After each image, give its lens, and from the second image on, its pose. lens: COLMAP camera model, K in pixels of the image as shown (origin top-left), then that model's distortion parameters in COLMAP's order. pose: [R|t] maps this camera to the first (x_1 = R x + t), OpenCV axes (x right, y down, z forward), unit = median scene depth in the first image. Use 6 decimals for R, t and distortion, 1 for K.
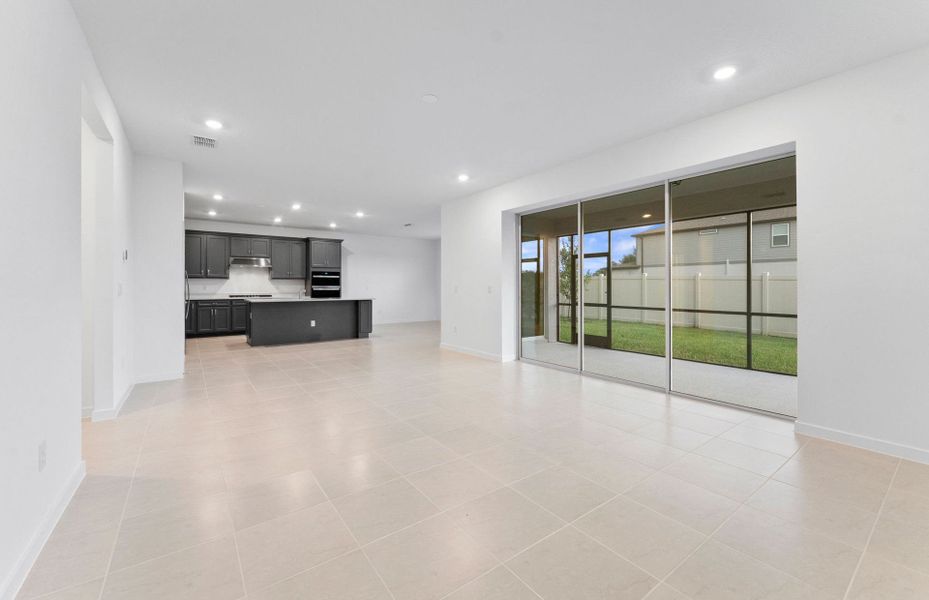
lens RADIAL K [[377.2, 0, 464.5], [0, 377.2, 300.0], [0, 0, 1]] dist [0.000040, -0.000014]
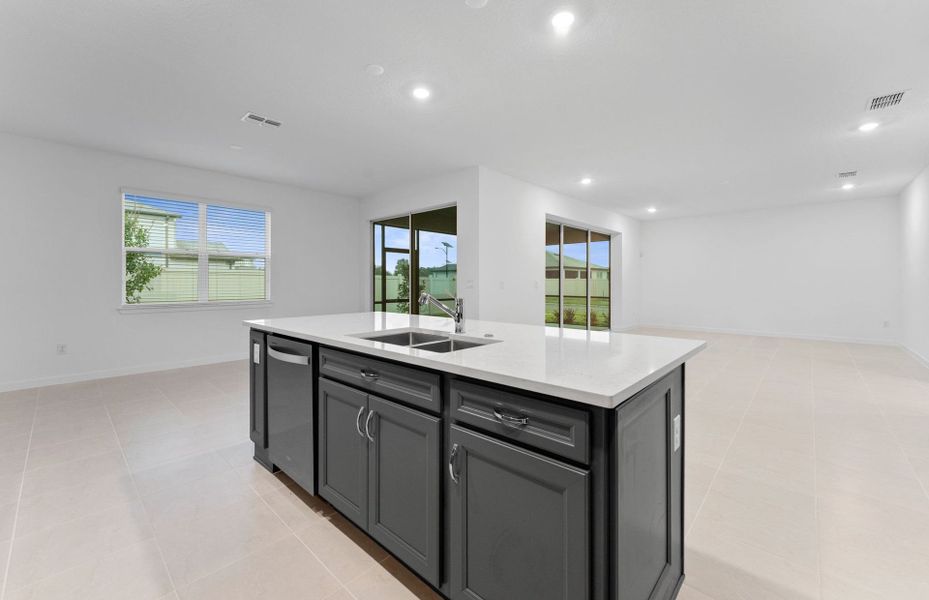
lens RADIAL K [[377.2, 0, 464.5], [0, 377.2, 300.0], [0, 0, 1]] dist [0.000040, -0.000014]
pose [[-0.188541, -0.050967, 0.980742, -1.020378], [0.040023, 0.997424, 0.059528, -0.063976], [-0.981249, 0.050476, -0.186015, 1.573435]]
